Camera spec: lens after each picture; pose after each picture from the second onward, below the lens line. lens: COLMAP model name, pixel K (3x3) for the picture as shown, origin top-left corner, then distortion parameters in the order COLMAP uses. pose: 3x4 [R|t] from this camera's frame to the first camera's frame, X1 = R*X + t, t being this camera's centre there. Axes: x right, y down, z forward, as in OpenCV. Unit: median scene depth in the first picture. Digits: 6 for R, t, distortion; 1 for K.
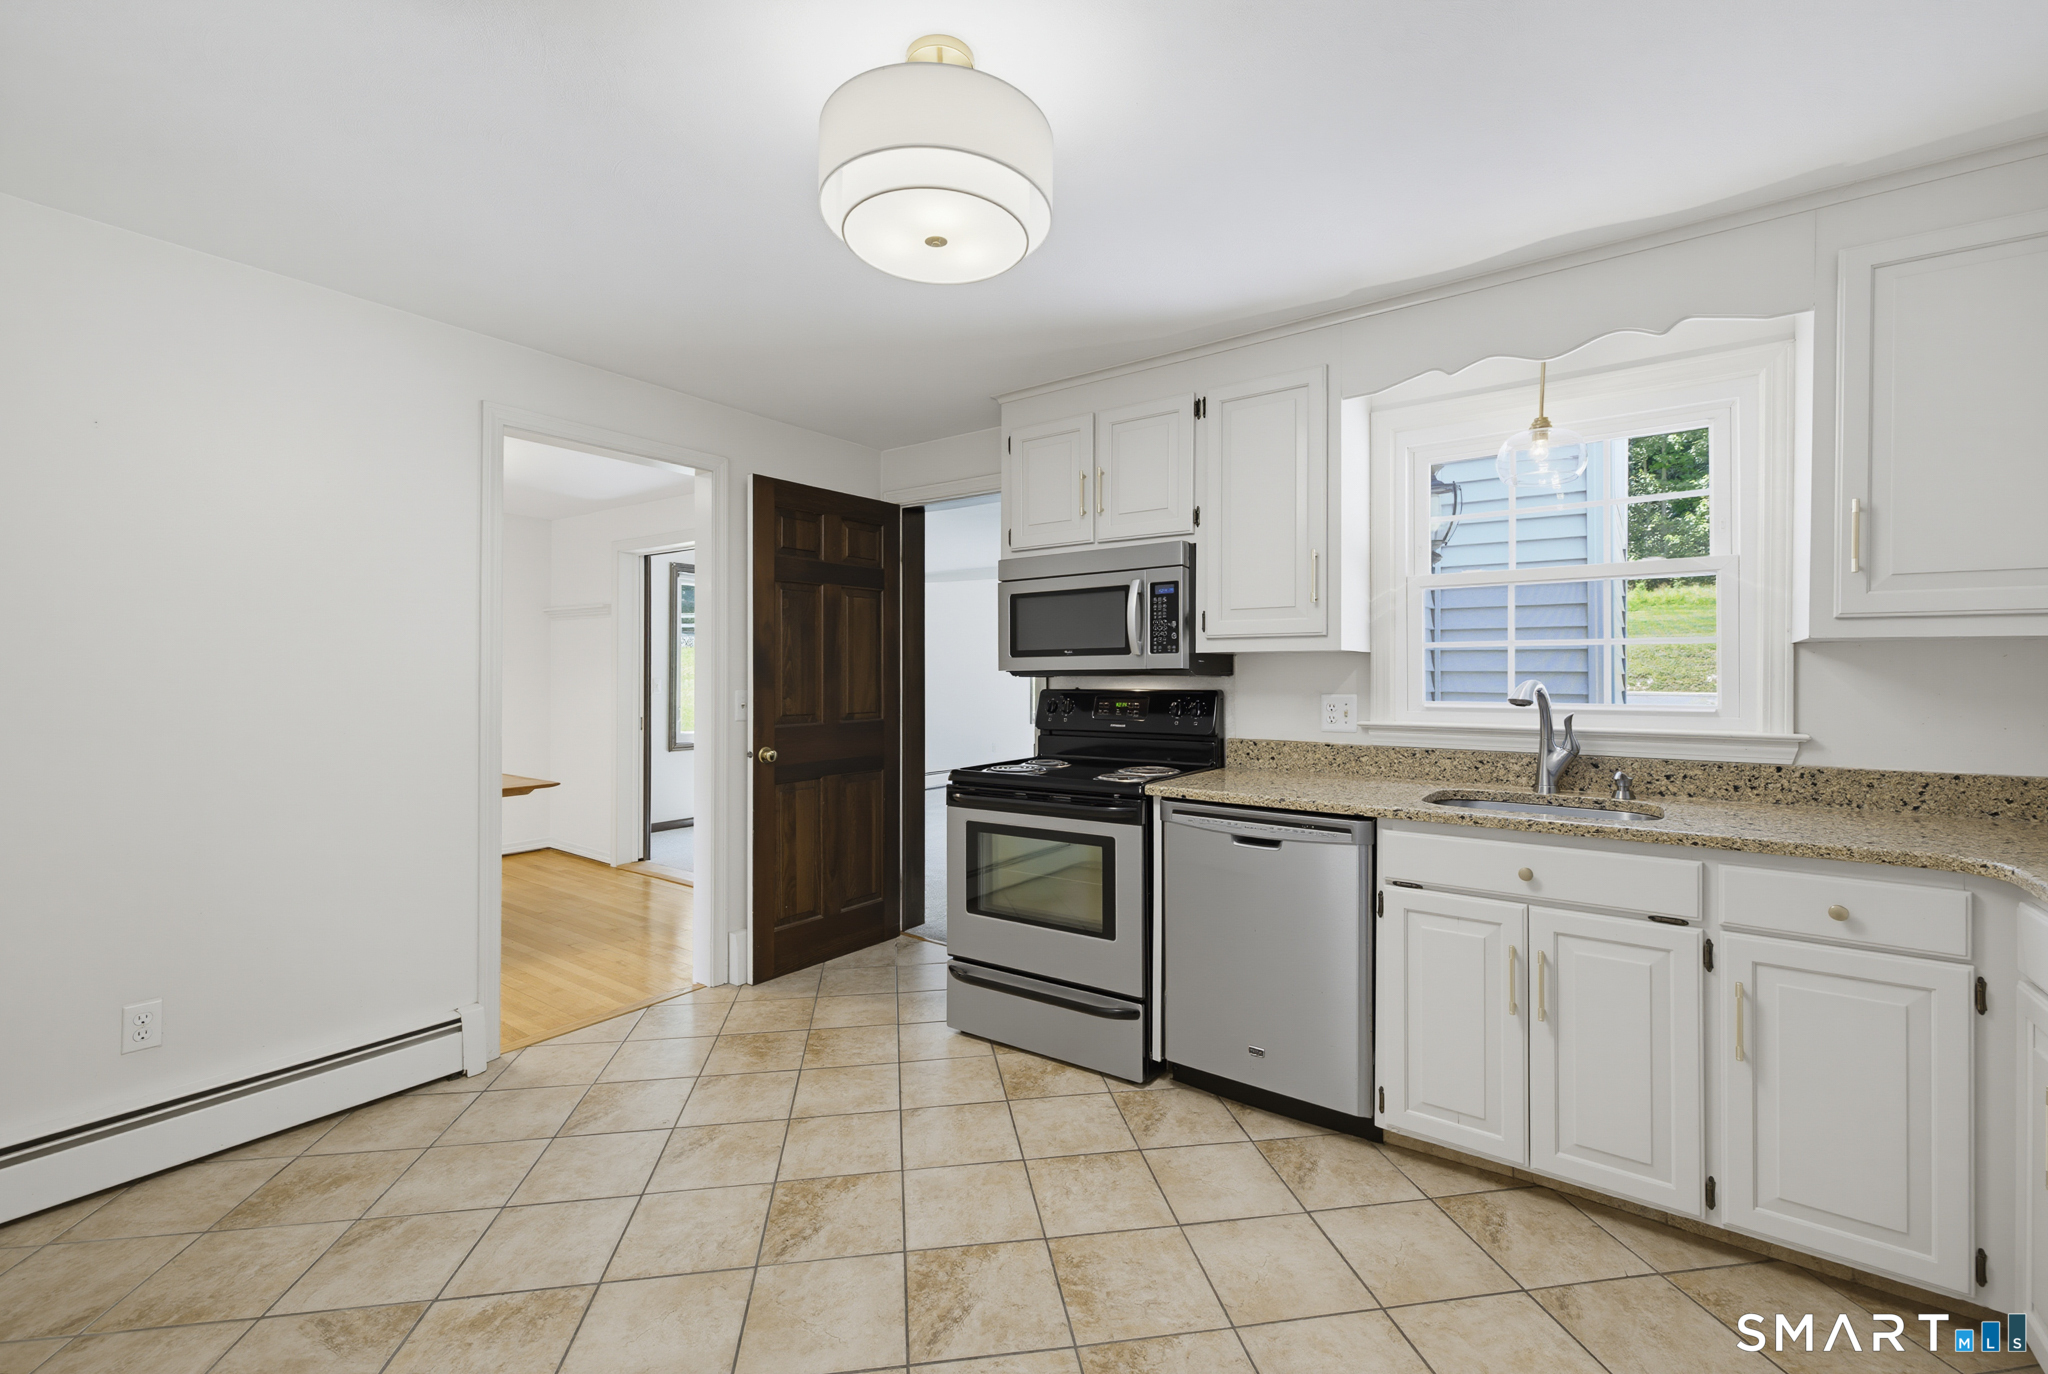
lens RADIAL K [[860.3, 0, 1019.3], [0, 860.3, 680.0], [0, 0, 1]] dist [0.007154, 0.000191]
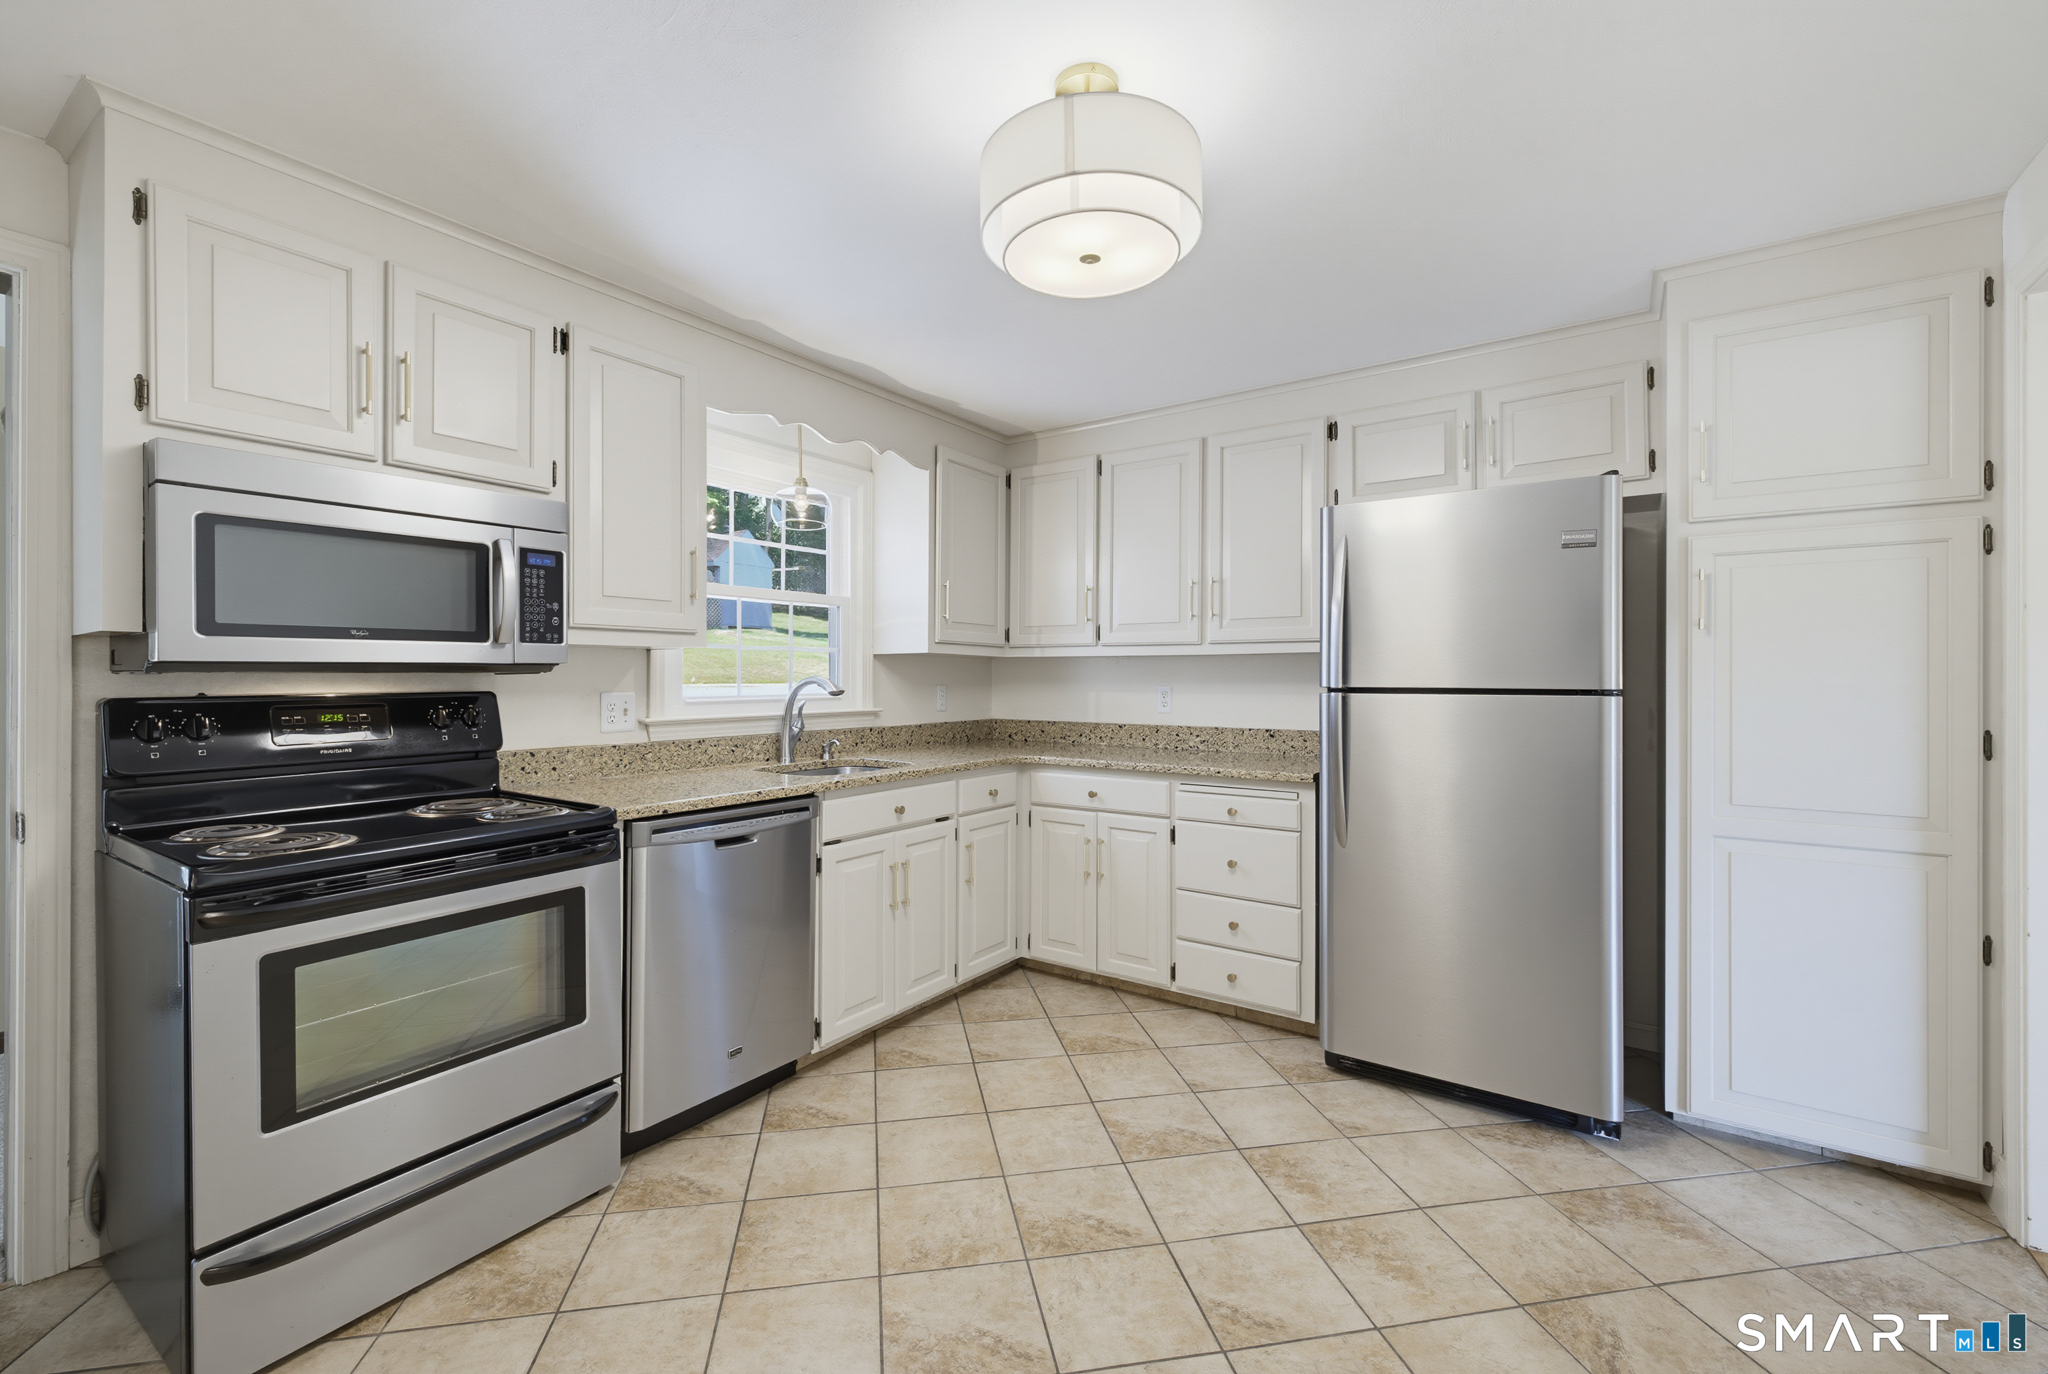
lens RADIAL K [[860.3, 0, 1019.5], [0, 860.3, 687.0], [0, 0, 1]] dist [0.007154, 0.000191]
pose [[-0.022071, -0.015266, 0.999640, -0.670036], [0.002399, 0.999880, 0.015323, -0.003201], [-0.999754, 0.002737, -0.022032, 0.648124]]
